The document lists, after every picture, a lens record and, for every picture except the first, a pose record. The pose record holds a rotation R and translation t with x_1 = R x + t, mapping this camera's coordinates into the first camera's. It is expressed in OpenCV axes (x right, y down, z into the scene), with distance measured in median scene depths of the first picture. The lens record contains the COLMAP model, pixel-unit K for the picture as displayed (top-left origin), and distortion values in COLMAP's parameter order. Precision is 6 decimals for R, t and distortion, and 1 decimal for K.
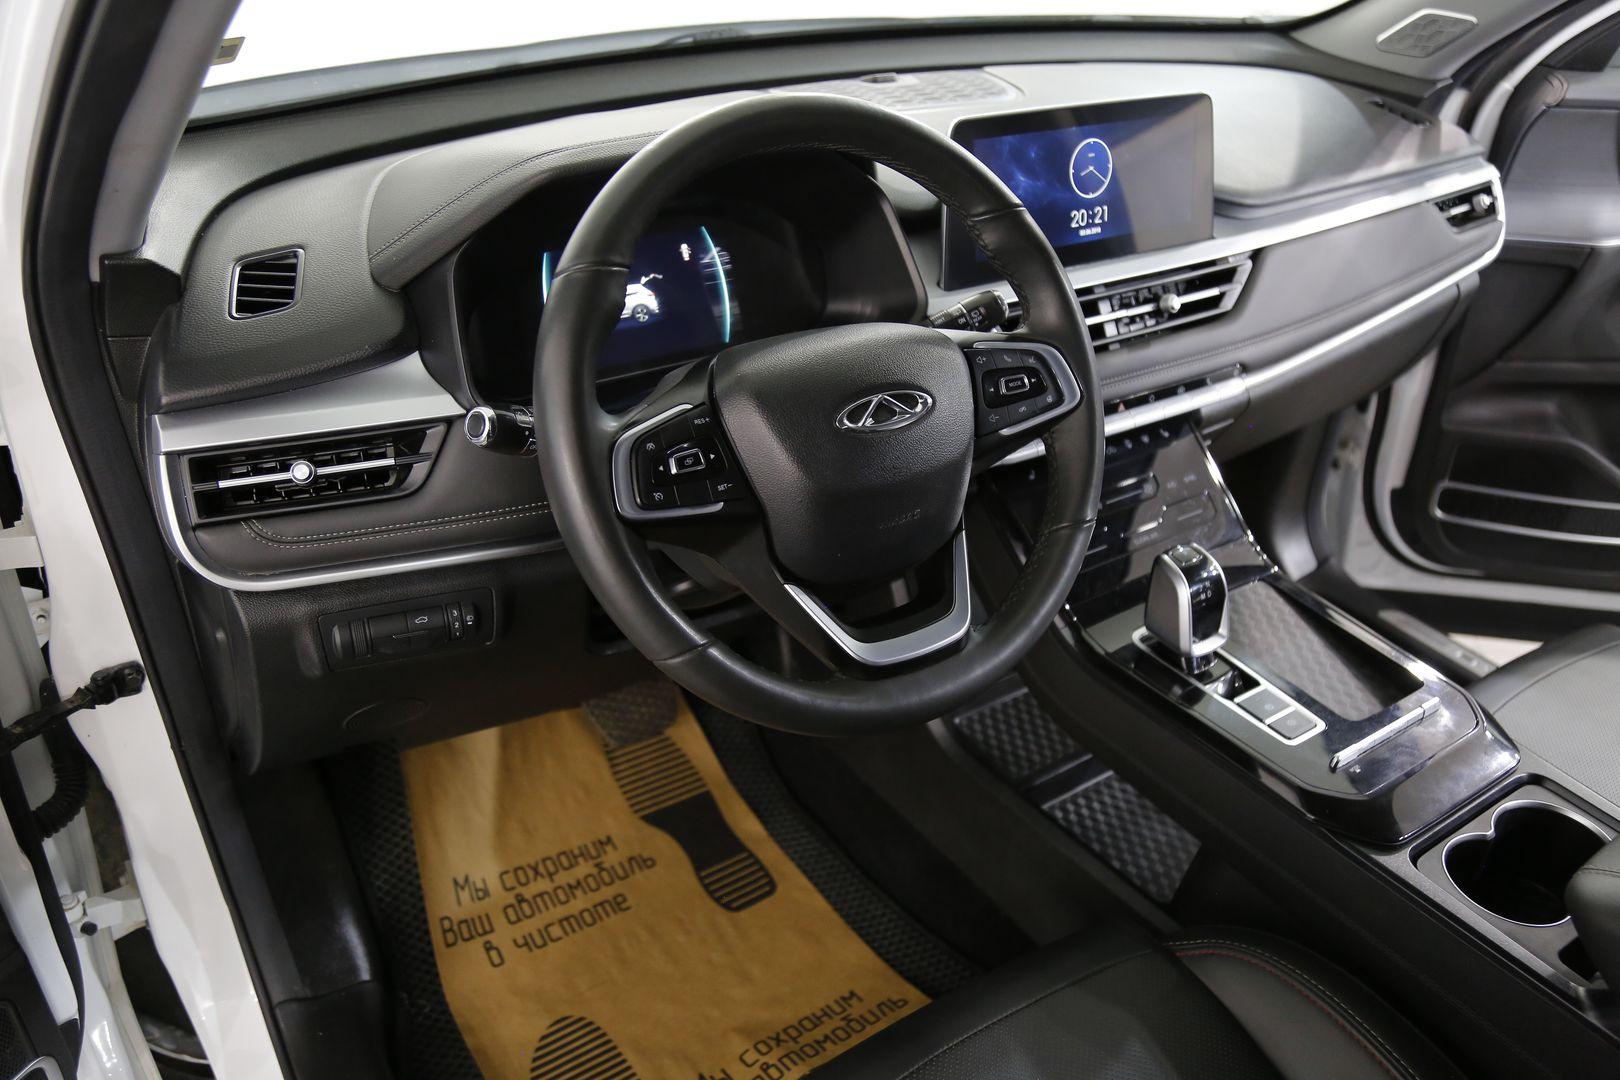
lens RADIAL K [[1255.1, 0, 810.6], [0, 1255.1, 543.8], [0, 0, 1]] dist [-0.029767, 0.001136]
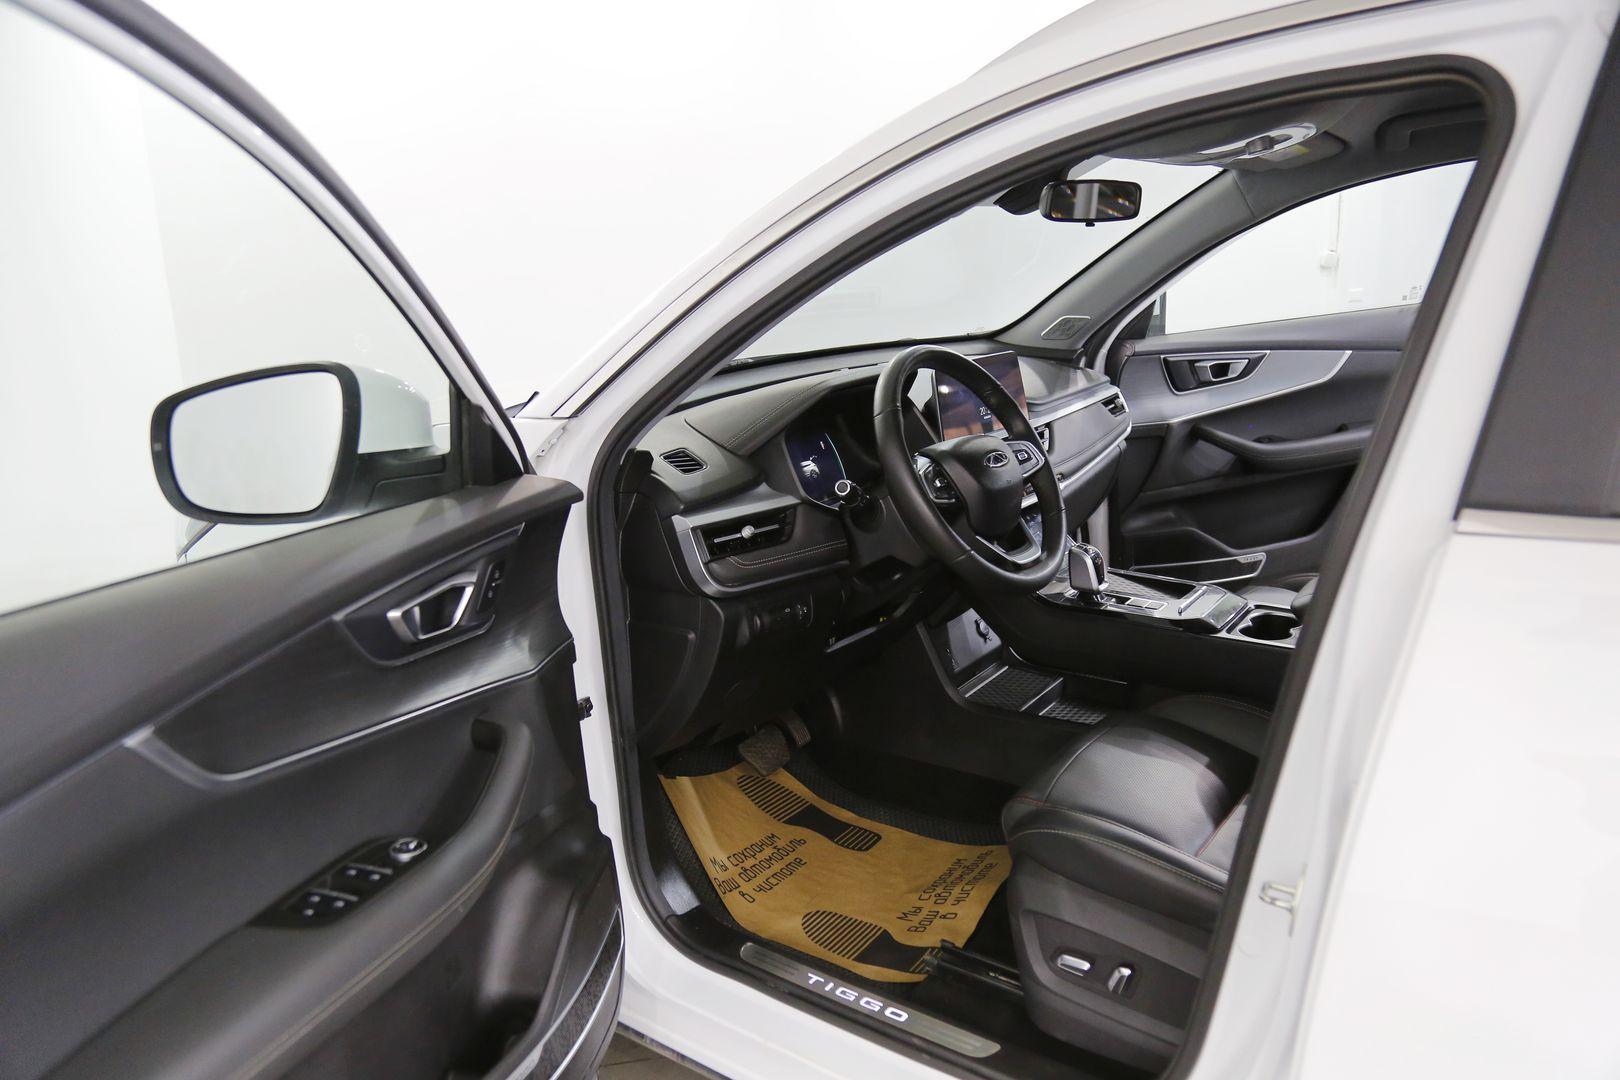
lens RADIAL K [[1192.6, 0, 814.5], [0, 1192.6, 540.5], [0, 0, 1]] dist [-0.061482, -0.001344]
pose [[0.930883, -0.154318, 0.331122, -0.567562], [0.245052, 0.935999, -0.252697, 0.288756], [-0.270935, 0.316374, 0.909122, -0.503869]]
